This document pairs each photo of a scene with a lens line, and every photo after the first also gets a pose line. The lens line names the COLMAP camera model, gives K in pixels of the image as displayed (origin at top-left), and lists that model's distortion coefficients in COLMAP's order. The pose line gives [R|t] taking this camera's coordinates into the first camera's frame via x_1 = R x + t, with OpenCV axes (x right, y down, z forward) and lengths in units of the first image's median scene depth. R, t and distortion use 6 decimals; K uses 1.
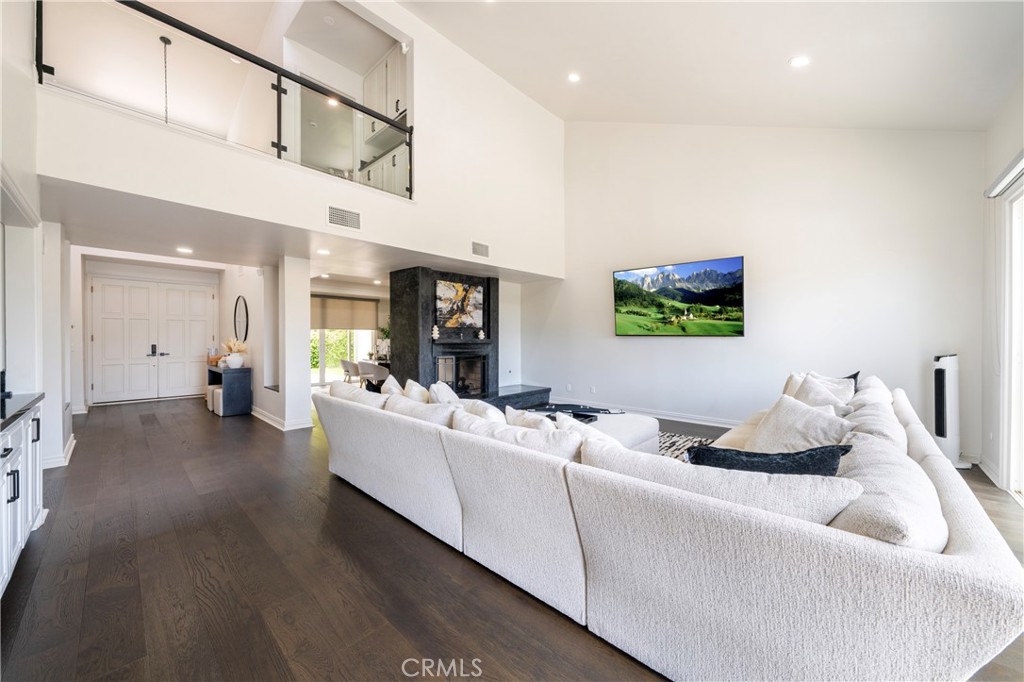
lens RADIAL K [[377.5, 0, 506.4], [0, 377.5, 338.6], [0, 0, 1]] dist [-0.000298, -0.000045]
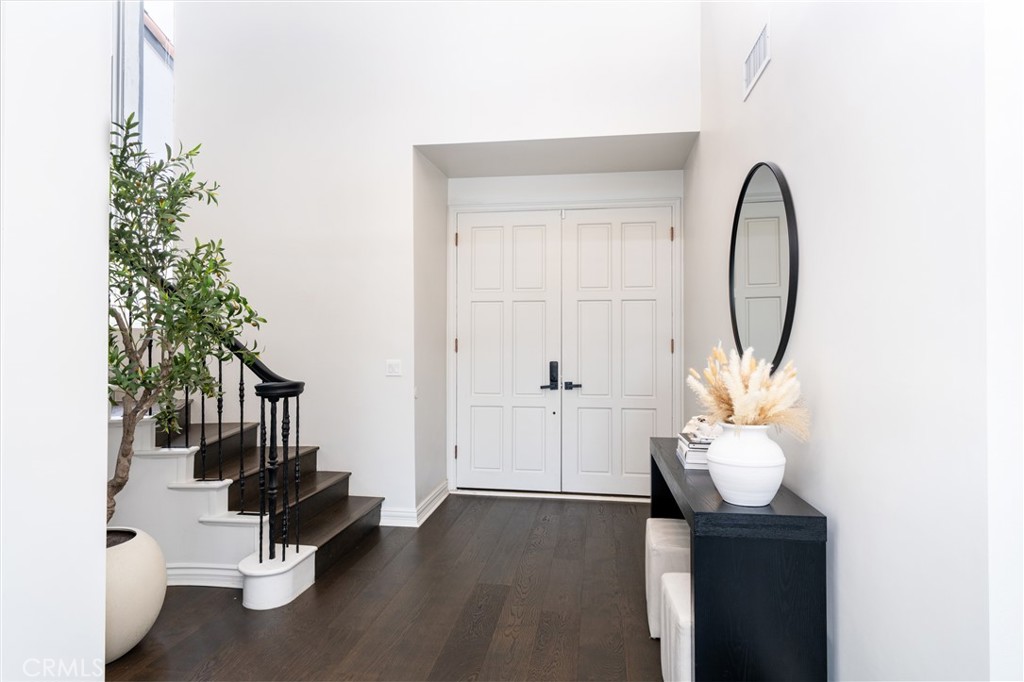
lens RADIAL K [[576.1, 0, 512.9], [0, 576.1, 337.4], [0, 0, 1]] dist [0.000253, 0.000143]
pose [[0.583132, -0.008534, -0.812333, -0.447964], [-0.000848, 0.999938, -0.011114, -0.003792], [0.812377, 0.007170, 0.583088, 0.596043]]
